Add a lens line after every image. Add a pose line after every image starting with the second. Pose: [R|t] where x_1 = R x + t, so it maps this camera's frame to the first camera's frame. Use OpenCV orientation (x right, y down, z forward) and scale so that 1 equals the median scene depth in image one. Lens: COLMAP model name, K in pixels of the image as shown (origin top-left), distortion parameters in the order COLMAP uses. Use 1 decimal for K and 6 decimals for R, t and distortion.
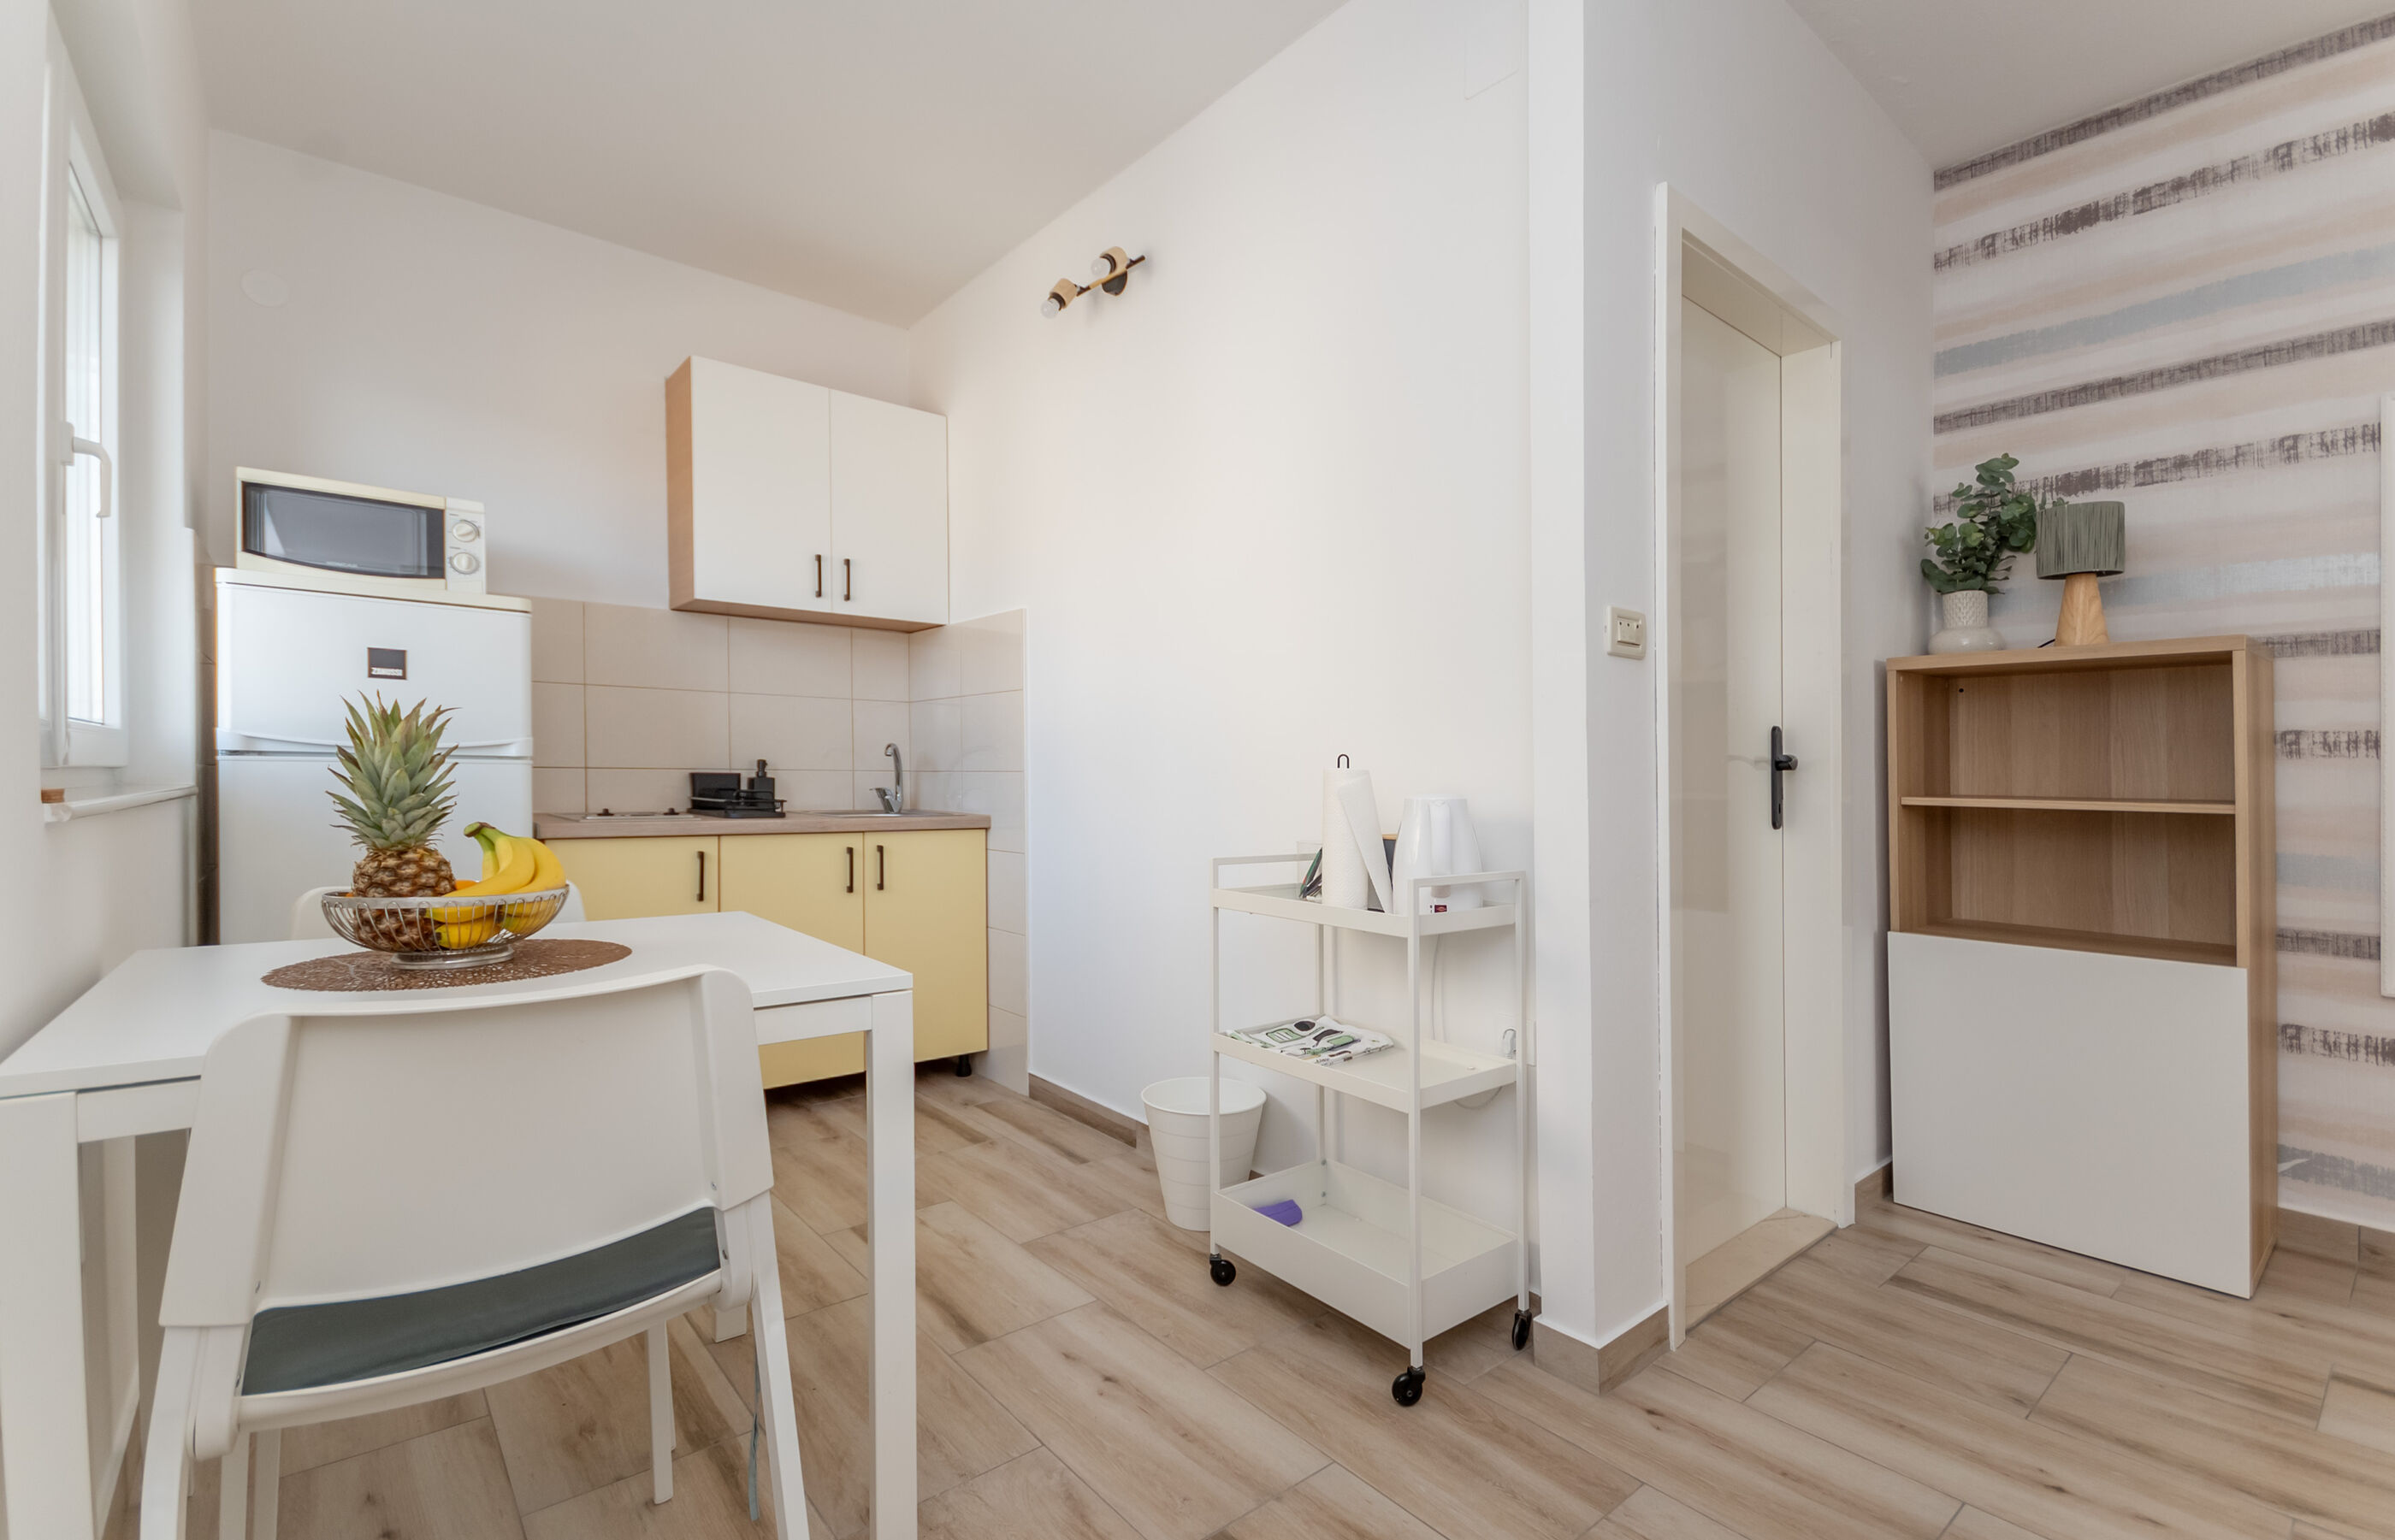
lens RADIAL K [[999.8, 0, 1228.7], [0, 999.8, 791.2], [0, 0, 1]] dist [0.016269, -0.010759]
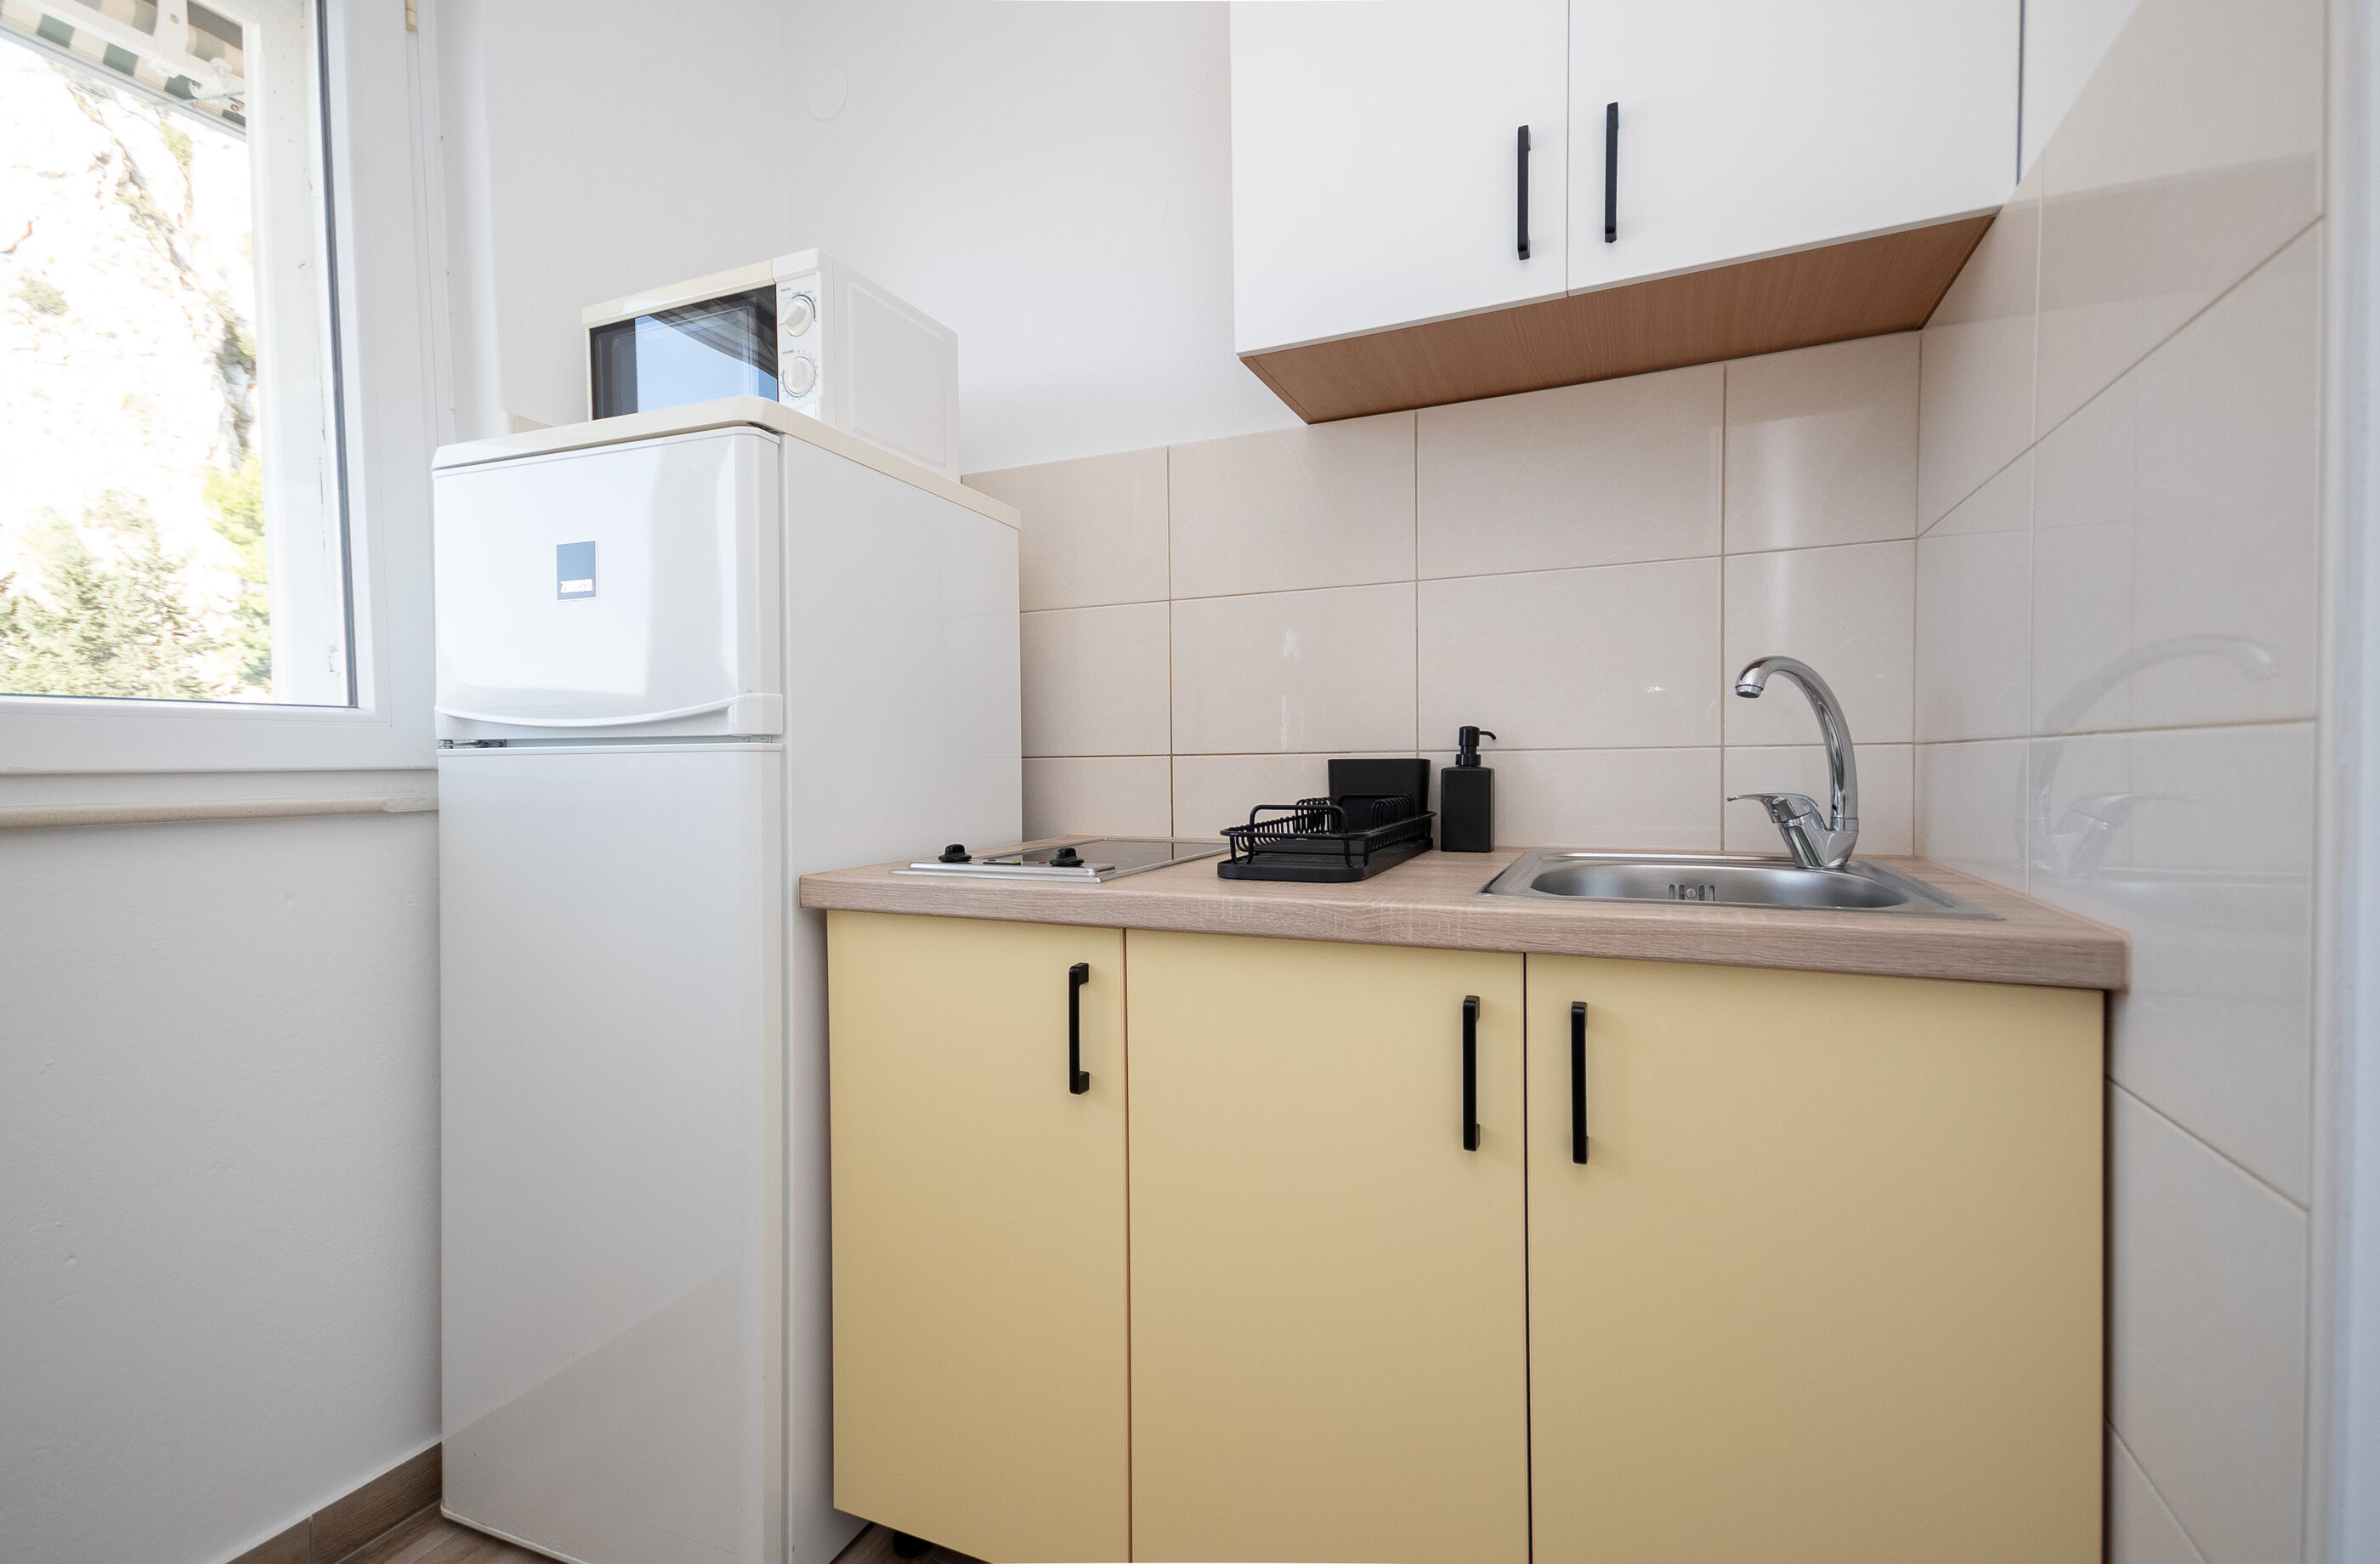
lens RADIAL K [[1021.2, 0, 1195.9], [0, 1021.2, 801.2], [0, 0, 1]] dist [0.031556, -0.008940]
pose [[0.439585, 0.031558, -0.897646, -0.164135], [-0.001199, 0.999402, 0.034549, -0.019409], [0.898200, -0.014111, 0.439360, 0.932813]]
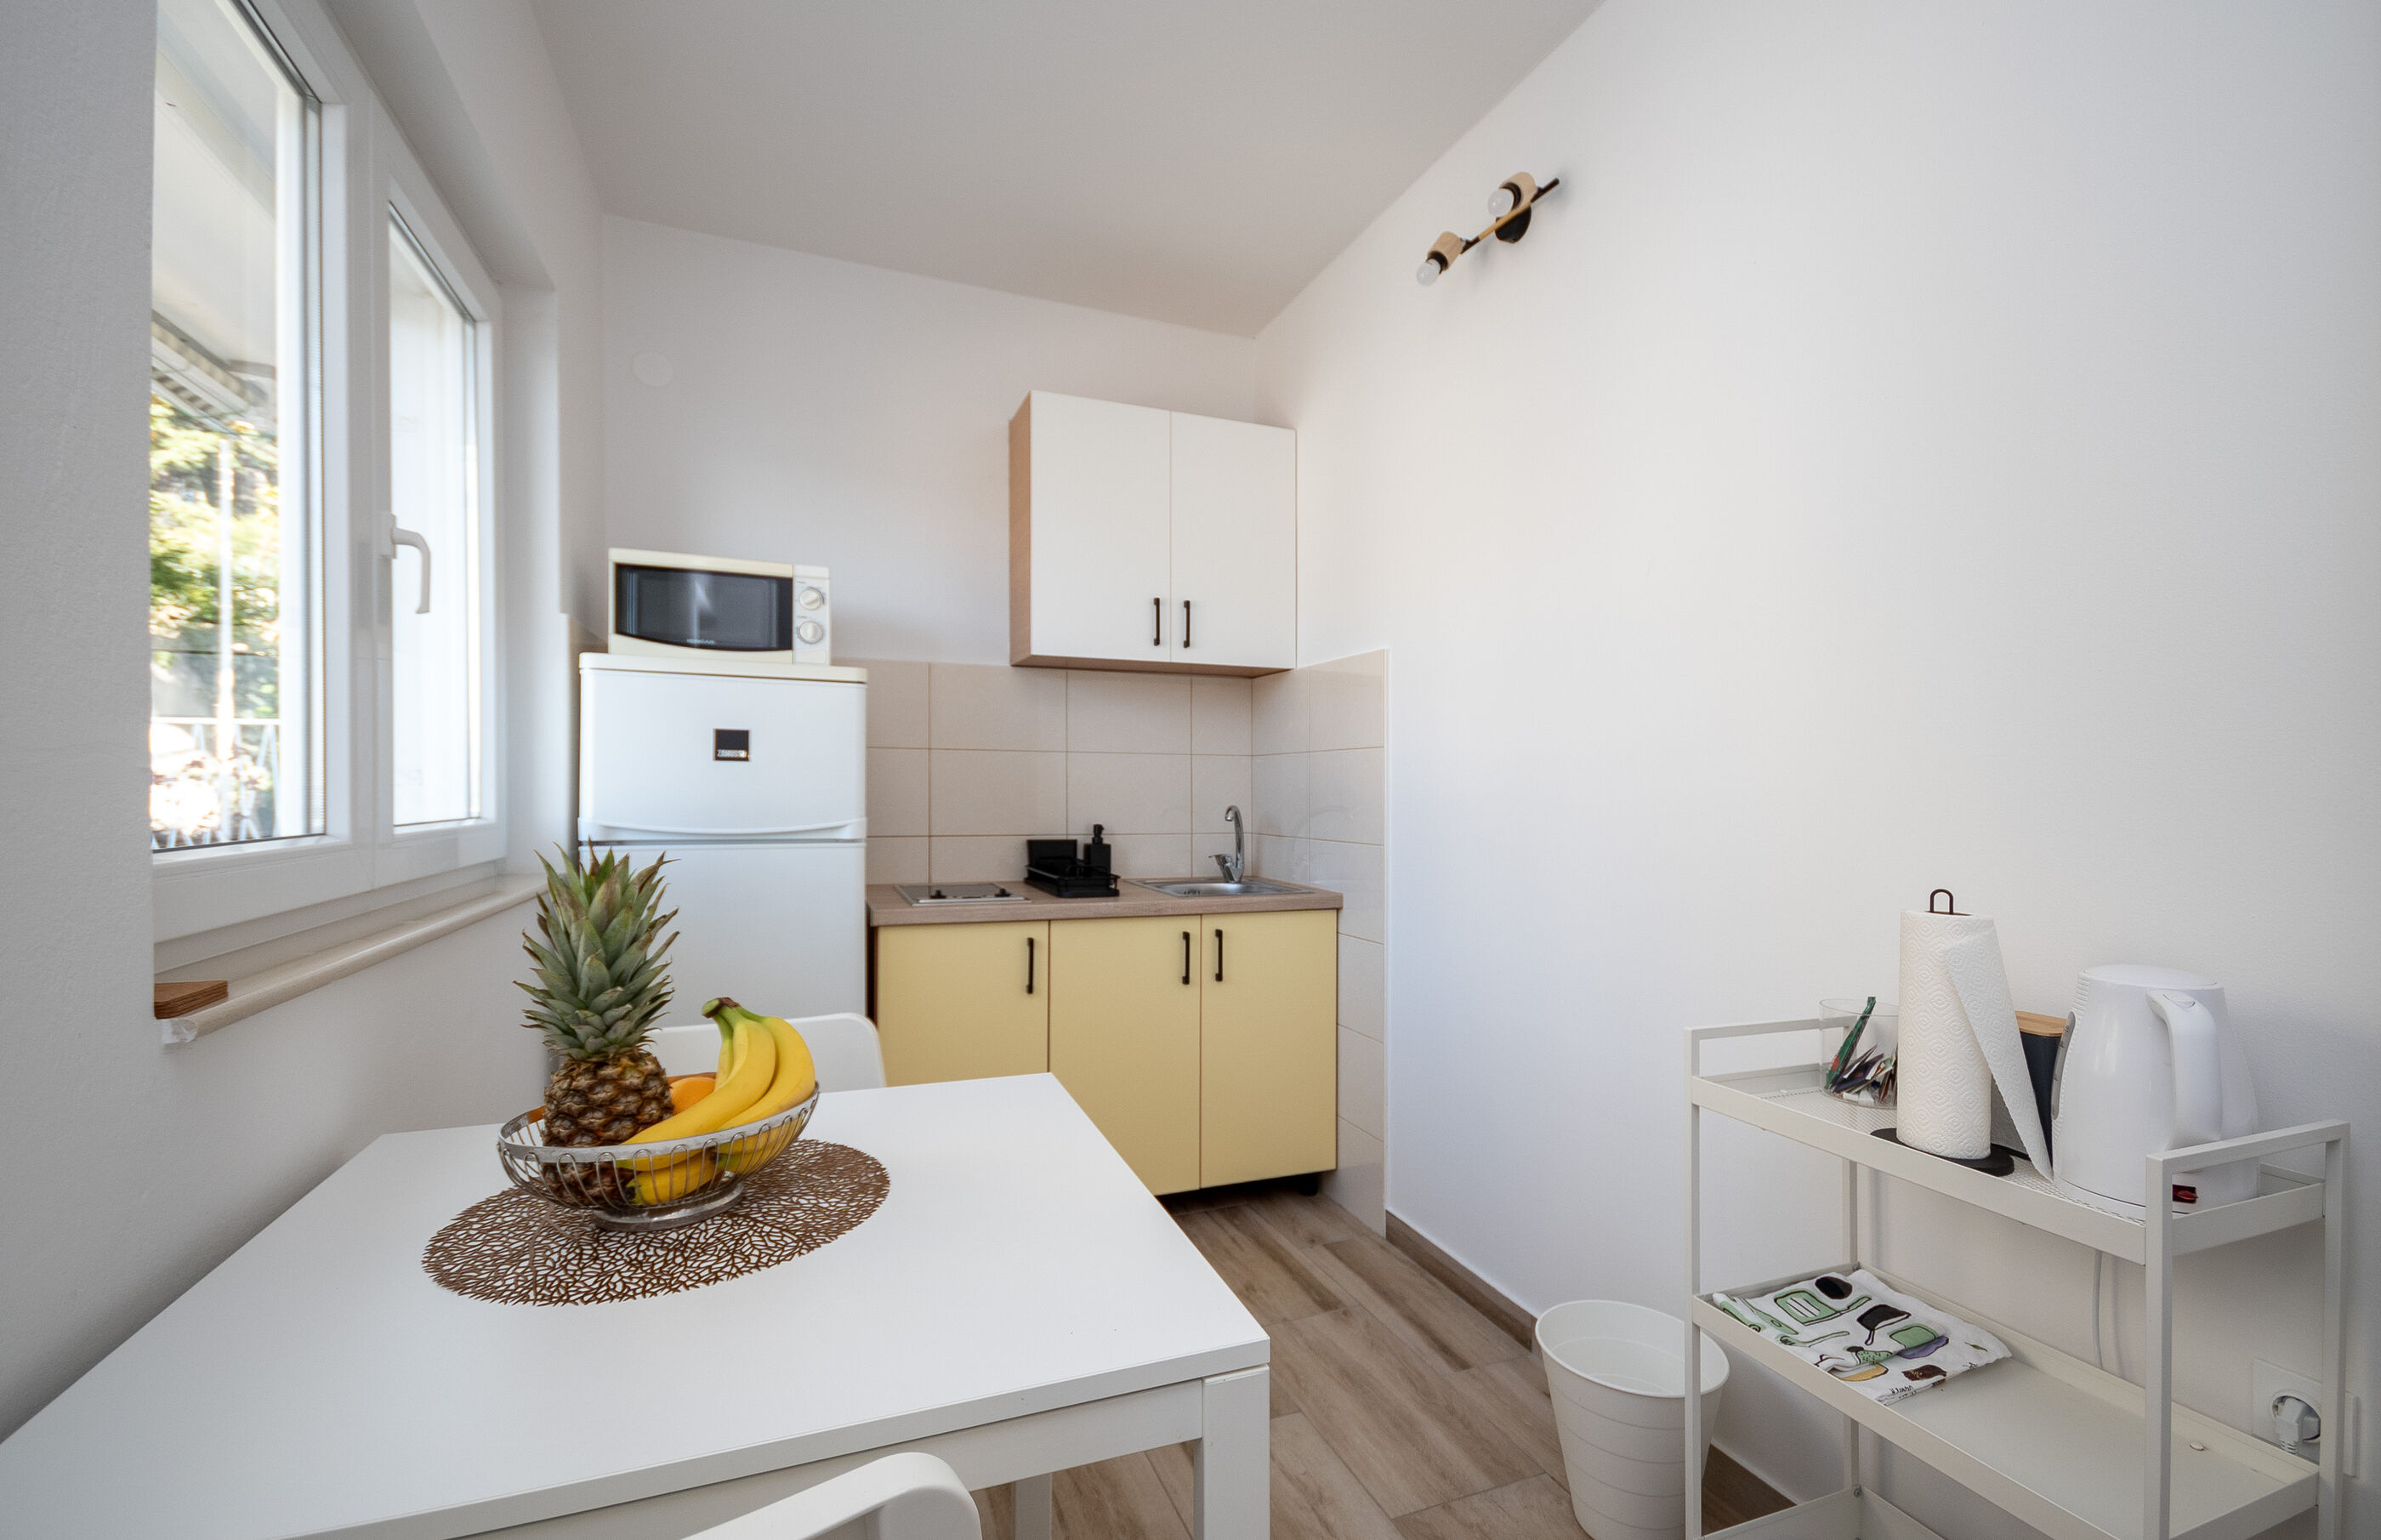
lens RADIAL K [[1011.9, 0, 1233.7], [0, 1011.9, 799.4], [0, 0, 1]] dist [0.013209, 0.000166]
pose [[0.948820, 0.005451, -0.315771, -0.074263], [-0.008840, 0.999918, -0.009303, -0.062397], [0.315694, 0.011618, 0.948790, 0.213801]]
